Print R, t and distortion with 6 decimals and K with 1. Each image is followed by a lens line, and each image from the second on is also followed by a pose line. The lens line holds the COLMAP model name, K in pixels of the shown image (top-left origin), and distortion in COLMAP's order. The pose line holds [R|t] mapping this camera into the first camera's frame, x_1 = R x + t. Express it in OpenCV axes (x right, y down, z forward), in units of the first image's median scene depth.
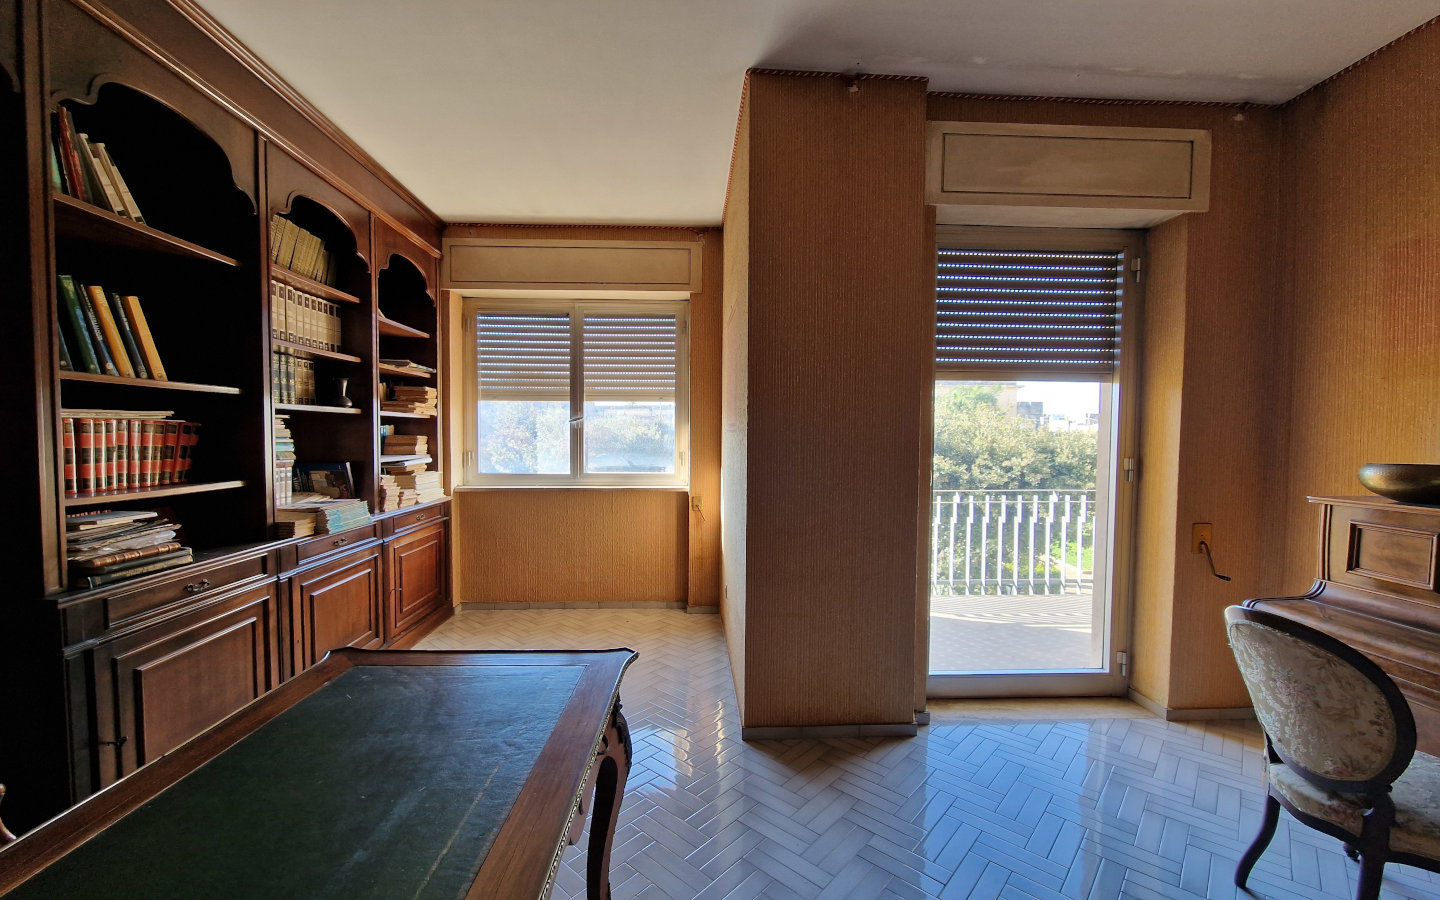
lens RADIAL K [[592.5, 0, 715.5], [0, 592.5, 451.2], [0, 0, 1]] dist [-0.001421, -0.000621]
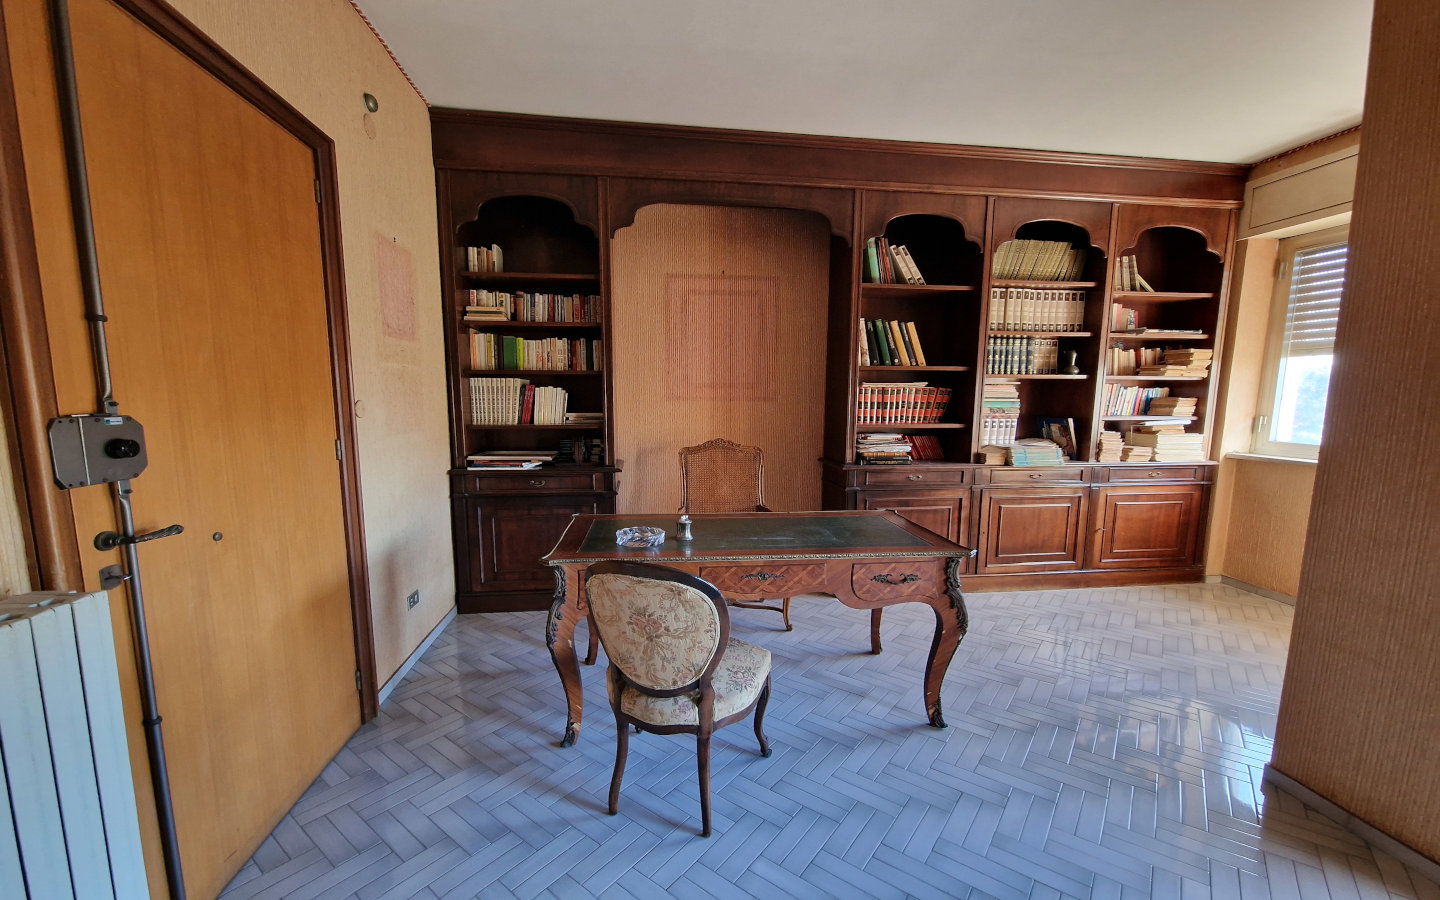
lens RADIAL K [[590.7, 0, 714.7], [0, 590.7, 471.6], [0, 0, 1]] dist [-0.002899, -0.000698]
pose [[0.086508, 0.133359, -0.987285, 0.612782], [-0.032533, 0.990850, 0.130990, -0.009318], [0.995720, 0.020788, 0.090055, 0.141846]]
